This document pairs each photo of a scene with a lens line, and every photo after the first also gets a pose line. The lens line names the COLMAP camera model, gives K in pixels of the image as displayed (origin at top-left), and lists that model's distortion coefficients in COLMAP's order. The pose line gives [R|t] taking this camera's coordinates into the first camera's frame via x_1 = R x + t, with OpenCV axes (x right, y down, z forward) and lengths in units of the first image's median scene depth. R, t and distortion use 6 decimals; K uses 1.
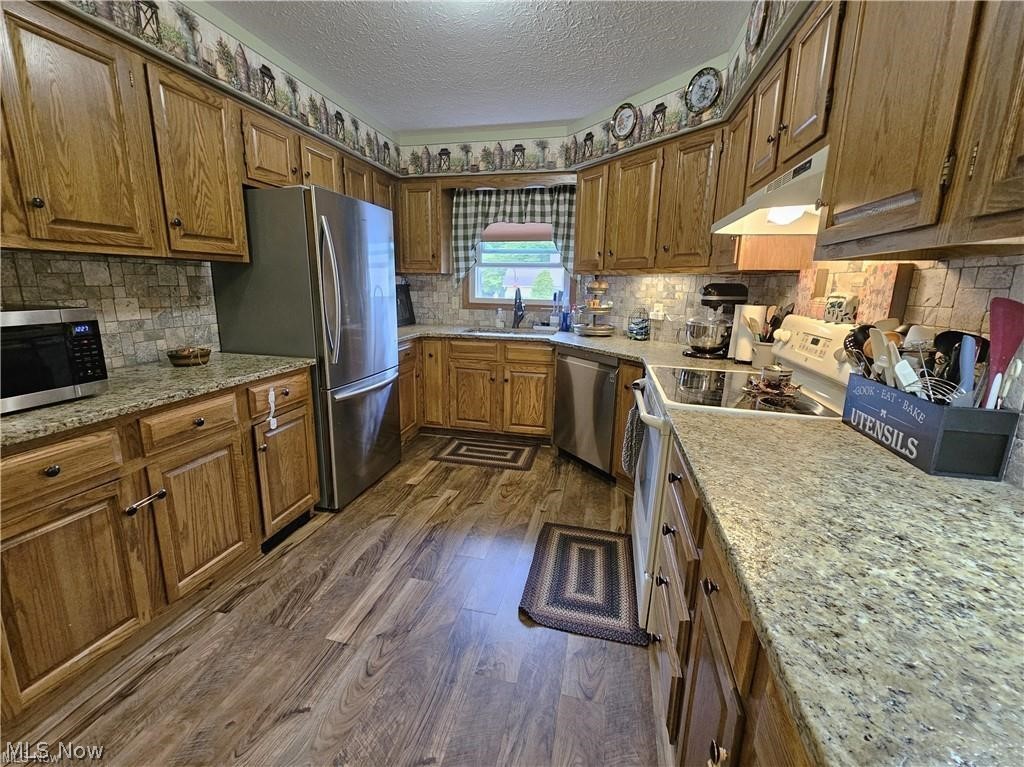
lens RADIAL K [[445.3, 0, 506.9], [0, 445.3, 375.1], [0, 0, 1]] dist [0.000873, -0.000020]
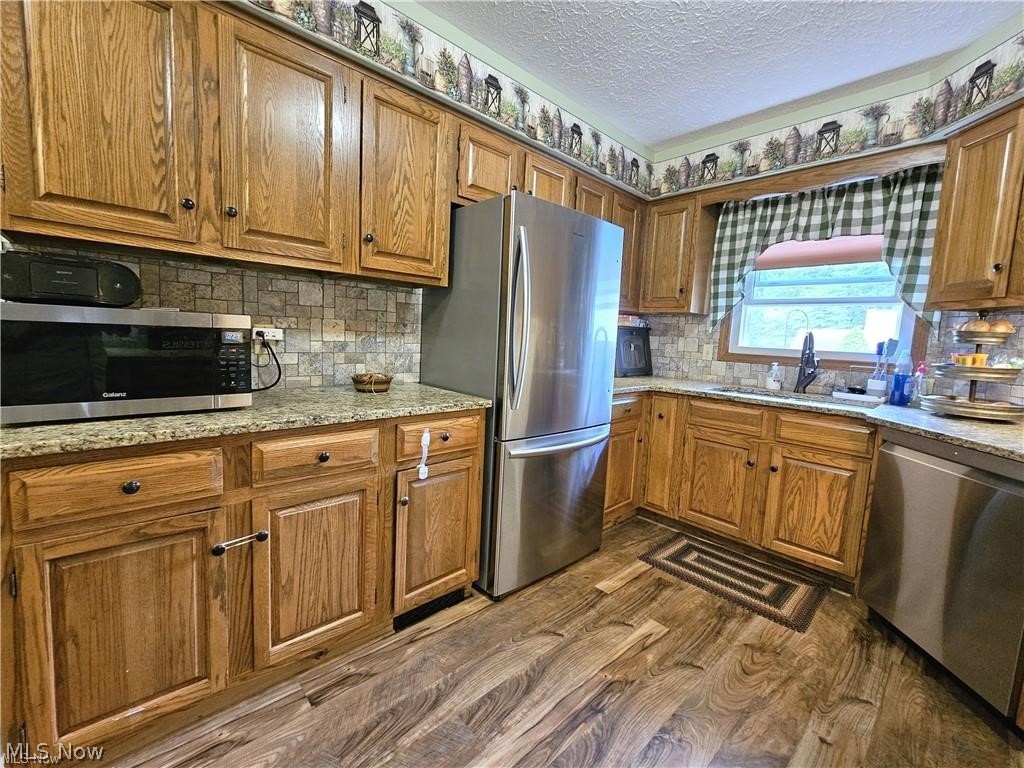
lens RADIAL K [[428.6, 0, 509.6], [0, 428.6, 379.5], [0, 0, 1]] dist [0.000280, -0.000575]
pose [[0.829109, 0.080116, -0.553317, 0.020580], [-0.145684, 0.986448, -0.075469, -0.019531], [0.539773, 0.143182, 0.829545, 0.360143]]
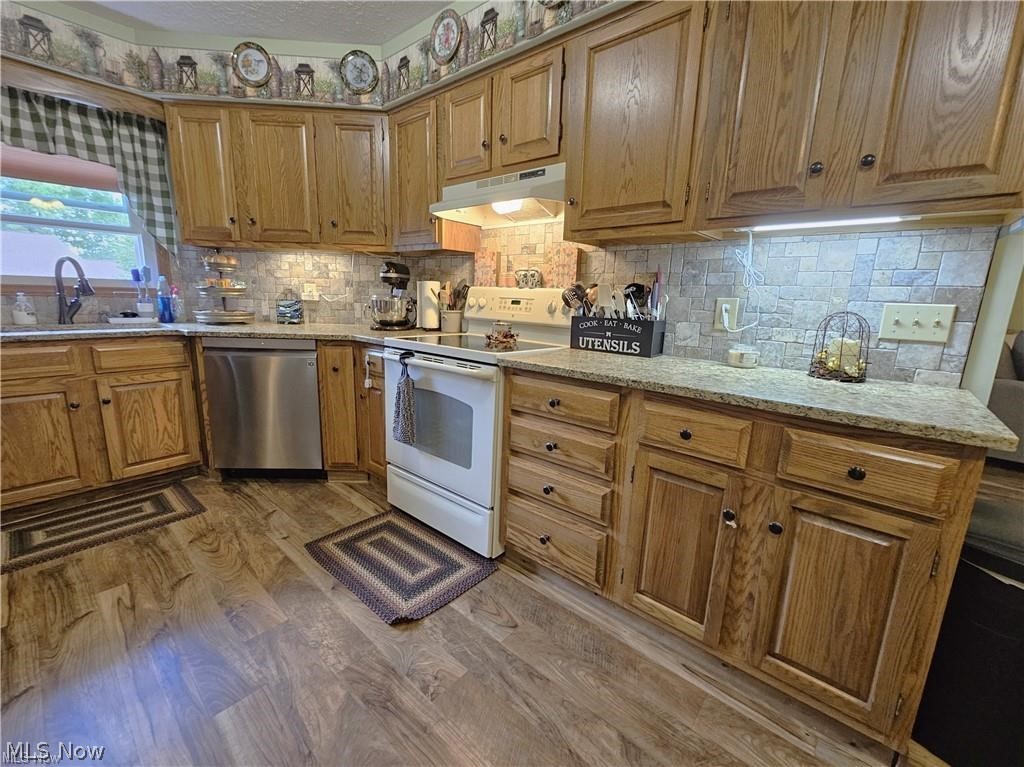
lens RADIAL K [[428.6, 0, 509.6], [0, 428.6, 379.0], [0, 0, 1]] dist [0.000280, -0.000575]
pose [[0.453625, -0.174456, 0.873951, -0.387466], [0.159135, 0.980748, 0.113176, 0.003779], [-0.876870, 0.087737, 0.472654, 0.279724]]
